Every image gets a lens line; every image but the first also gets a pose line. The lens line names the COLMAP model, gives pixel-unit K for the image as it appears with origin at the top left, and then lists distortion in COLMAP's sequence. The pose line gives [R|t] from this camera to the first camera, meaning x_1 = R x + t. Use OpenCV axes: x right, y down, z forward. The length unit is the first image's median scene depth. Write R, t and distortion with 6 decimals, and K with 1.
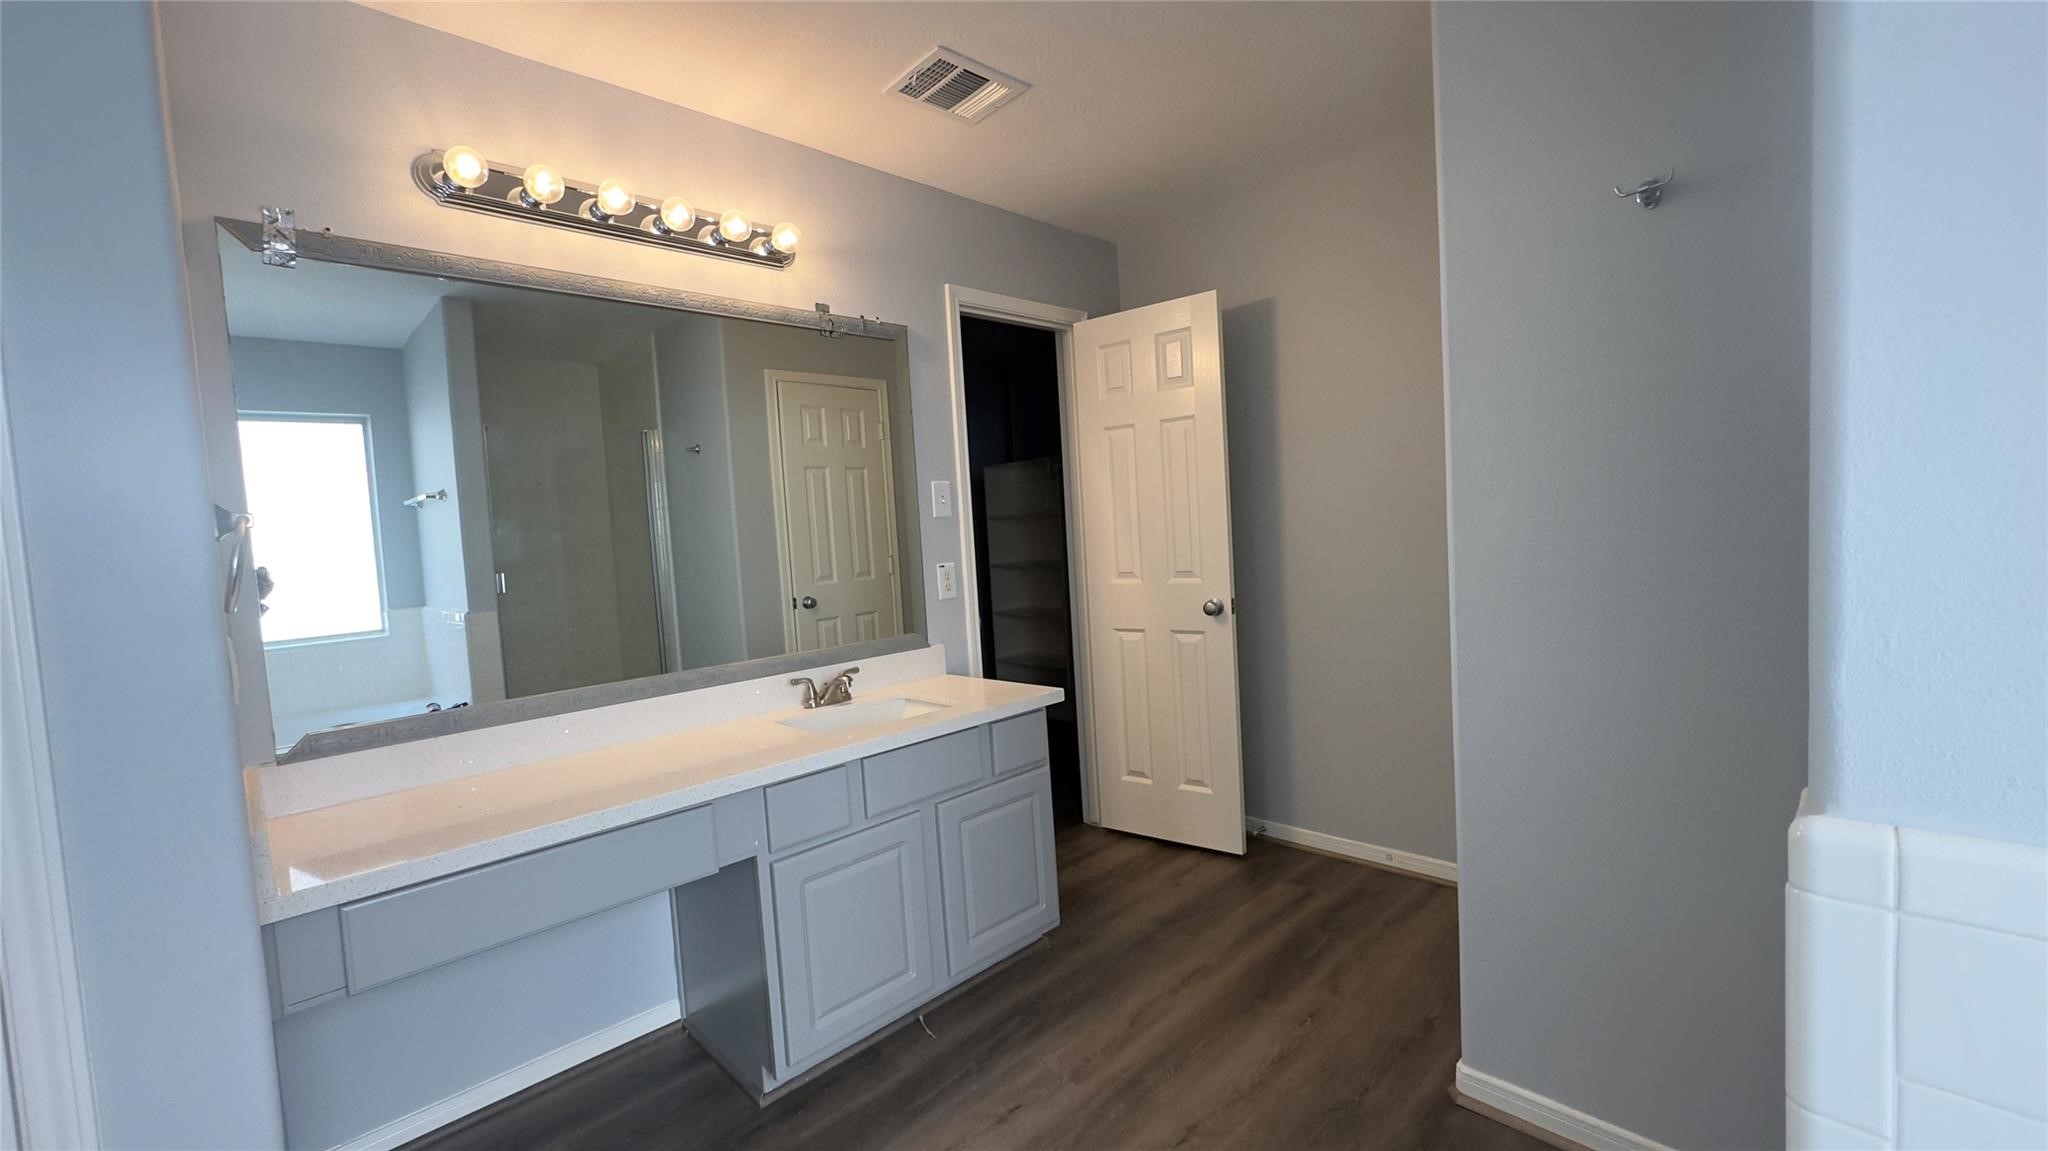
lens RADIAL K [[810.8, 0, 1026.5], [0, 810.8, 578.9], [0, 0, 1]] dist [-0.002322, 0.000063]
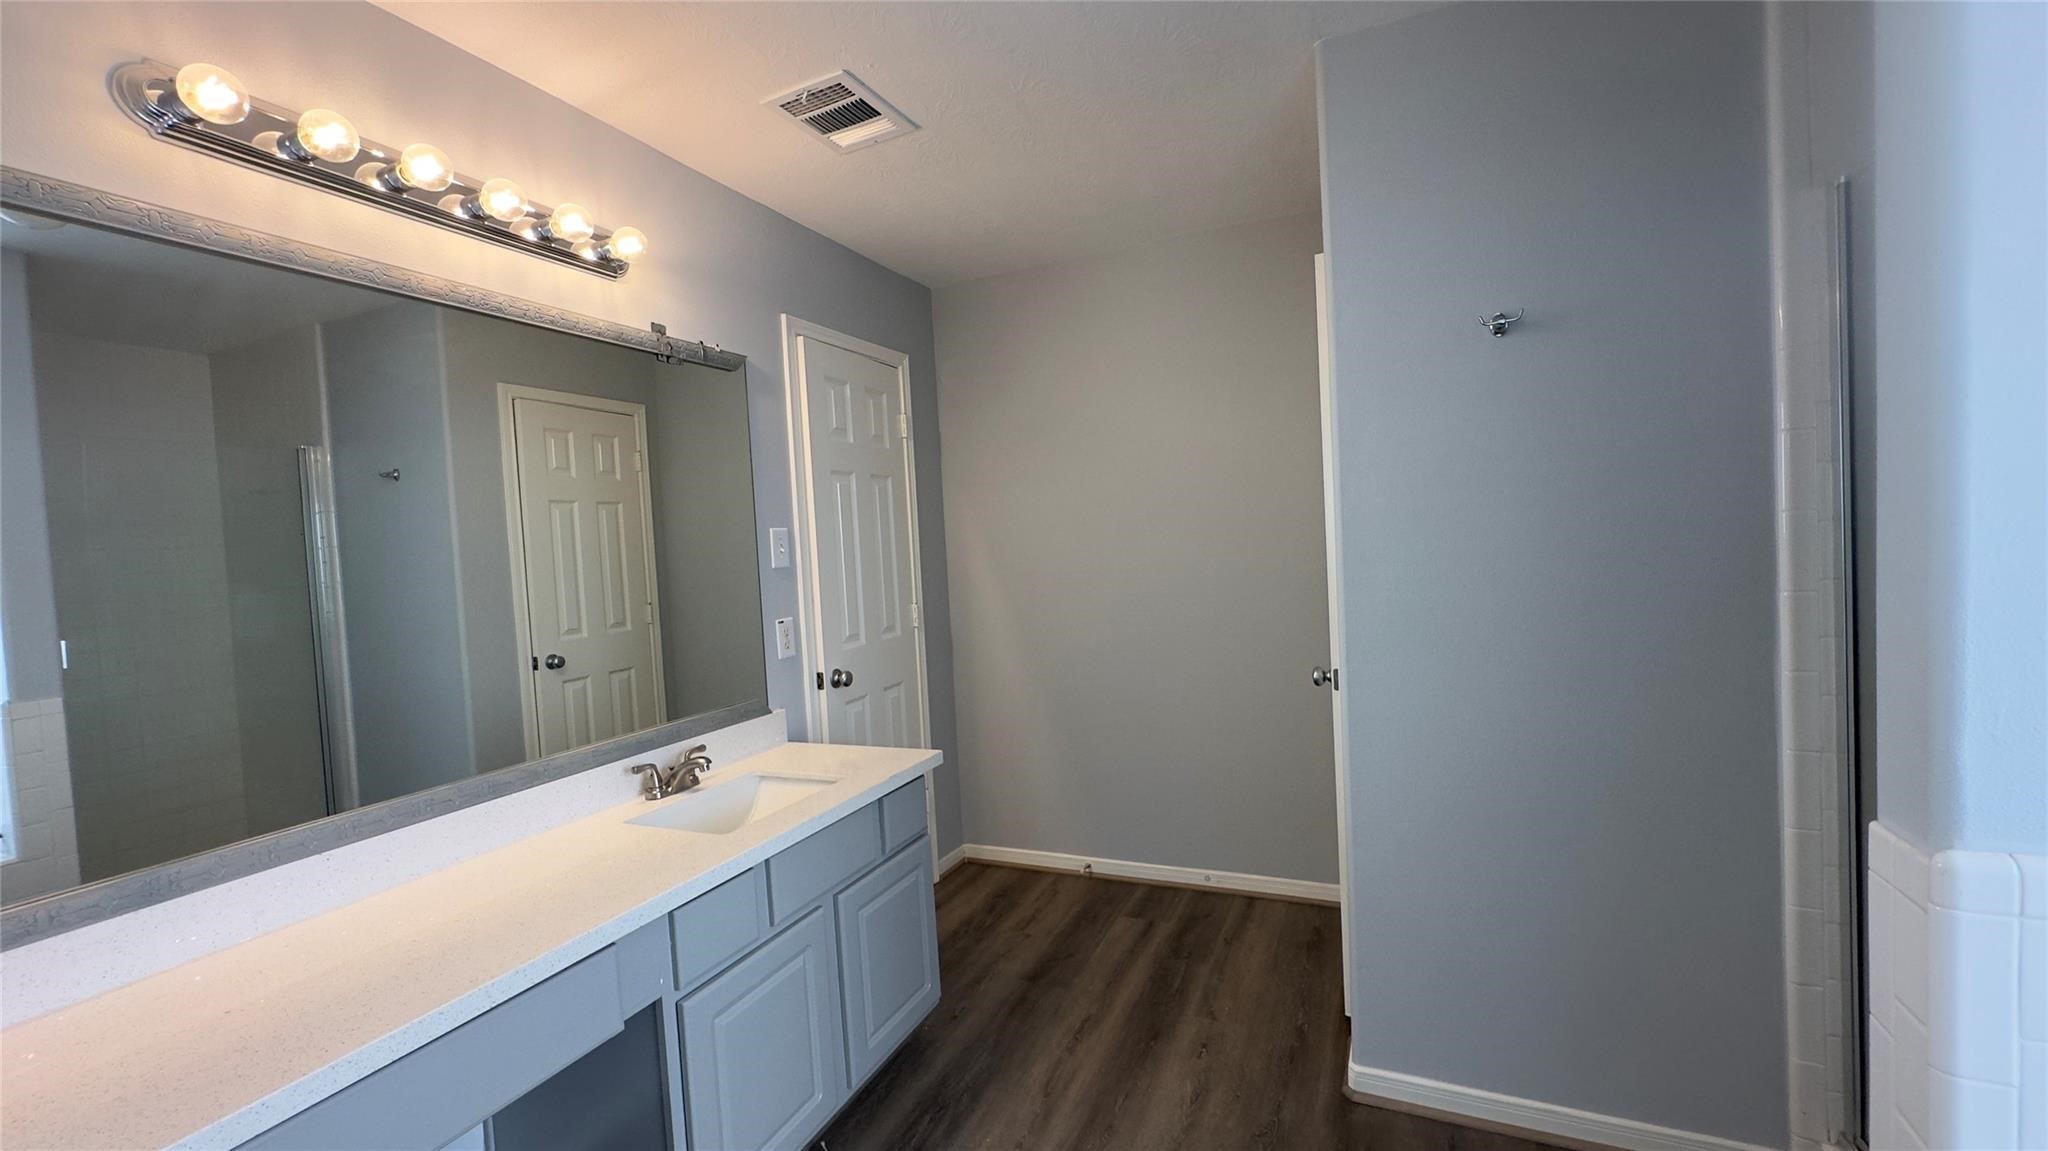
lens RADIAL K [[810.8, 0, 1026.5], [0, 810.8, 578.9], [0, 0, 1]] dist [-0.002322, 0.000063]
pose [[0.930955, -0.006058, 0.365082, -0.215447], [0.020133, 0.999193, -0.034757, -0.032144], [-0.364577, 0.039707, 0.930326, 0.069532]]
